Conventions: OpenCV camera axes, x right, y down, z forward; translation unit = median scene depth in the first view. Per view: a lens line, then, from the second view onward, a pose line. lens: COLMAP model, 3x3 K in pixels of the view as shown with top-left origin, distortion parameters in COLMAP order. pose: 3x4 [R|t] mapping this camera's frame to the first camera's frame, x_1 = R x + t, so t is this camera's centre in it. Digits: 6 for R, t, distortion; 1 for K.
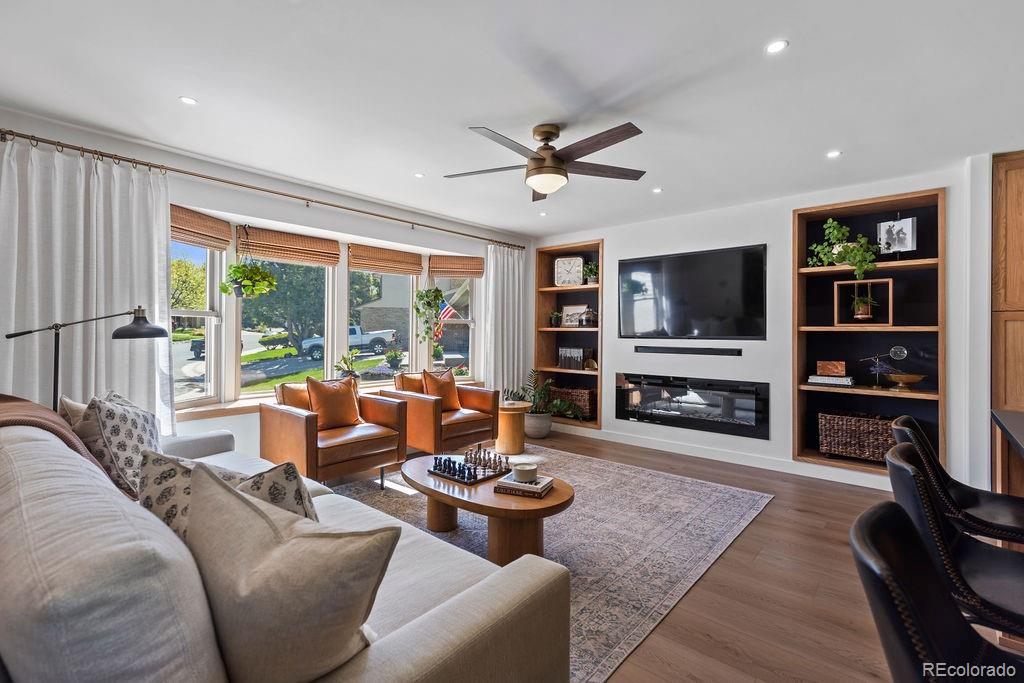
lens RADIAL K [[465.7, 0, 511.0], [0, 465.7, 329.6], [0, 0, 1]] dist [0.010571, -0.000525]
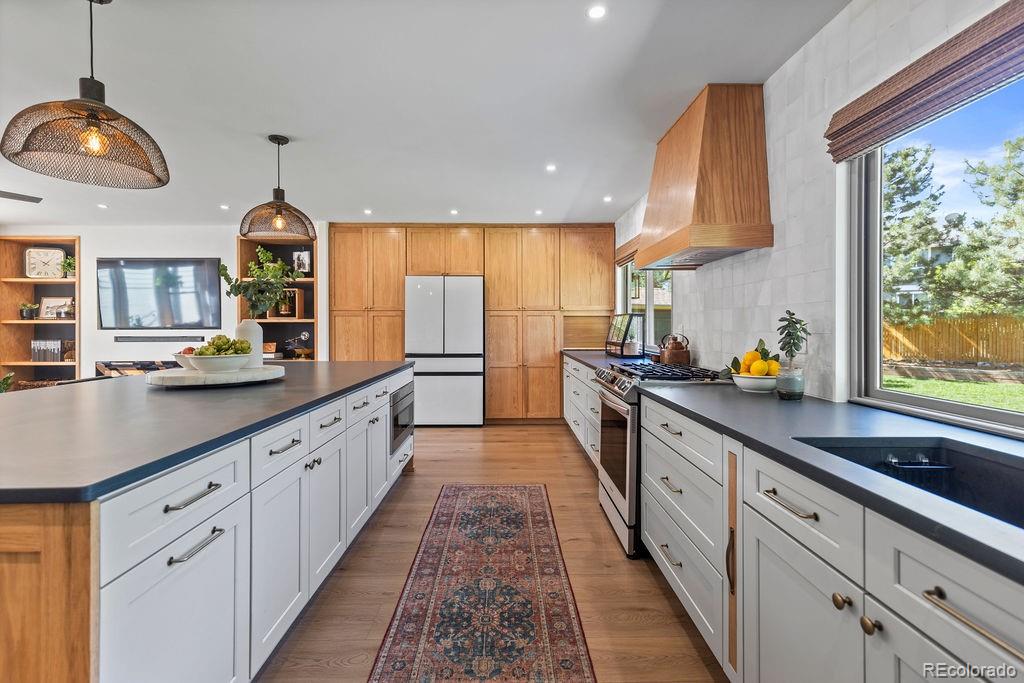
lens RADIAL K [[465.7, 0, 511.0], [0, 465.7, 329.6], [0, 0, 1]] dist [0.010571, -0.000525]
pose [[0.740154, -0.015837, 0.672251, 0.241205], [0.003722, 0.999804, 0.019456, 0.000543], [-0.672427, -0.011899, 0.740067, -0.537940]]
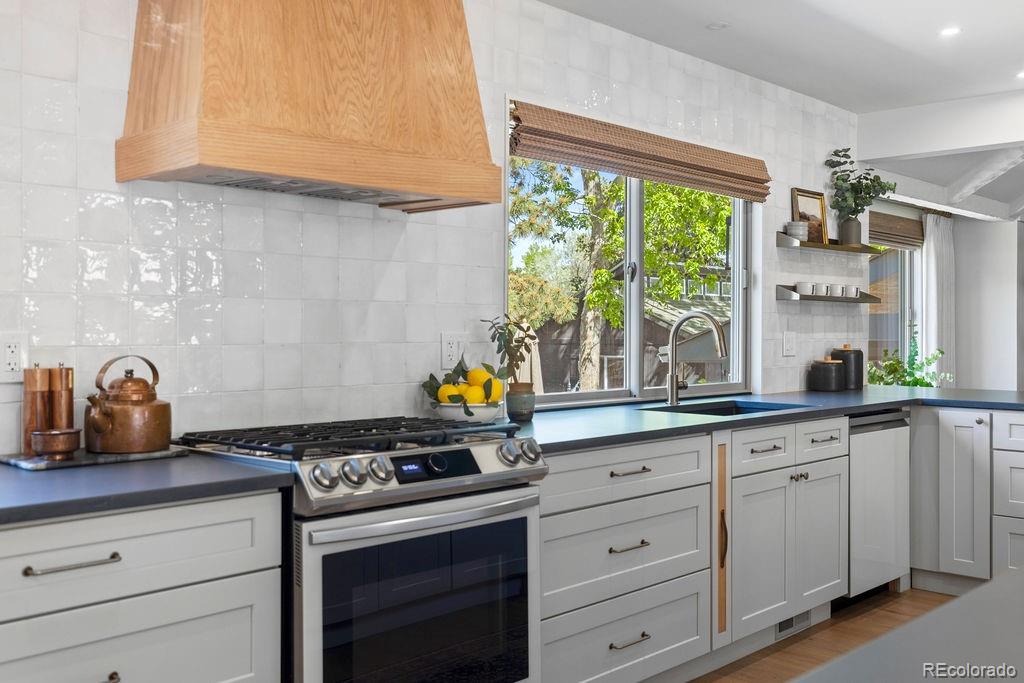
lens RADIAL K [[986.9, 0, 511.4], [0, 986.9, 310.0], [0, 0, 1]] dist [0.006729, -0.001422]
pose [[-0.998517, -0.009024, 0.053685, 0.675551], [-0.010407, 0.999619, -0.025548, 0.008904], [-0.053434, -0.026069, -0.998231, 0.346211]]
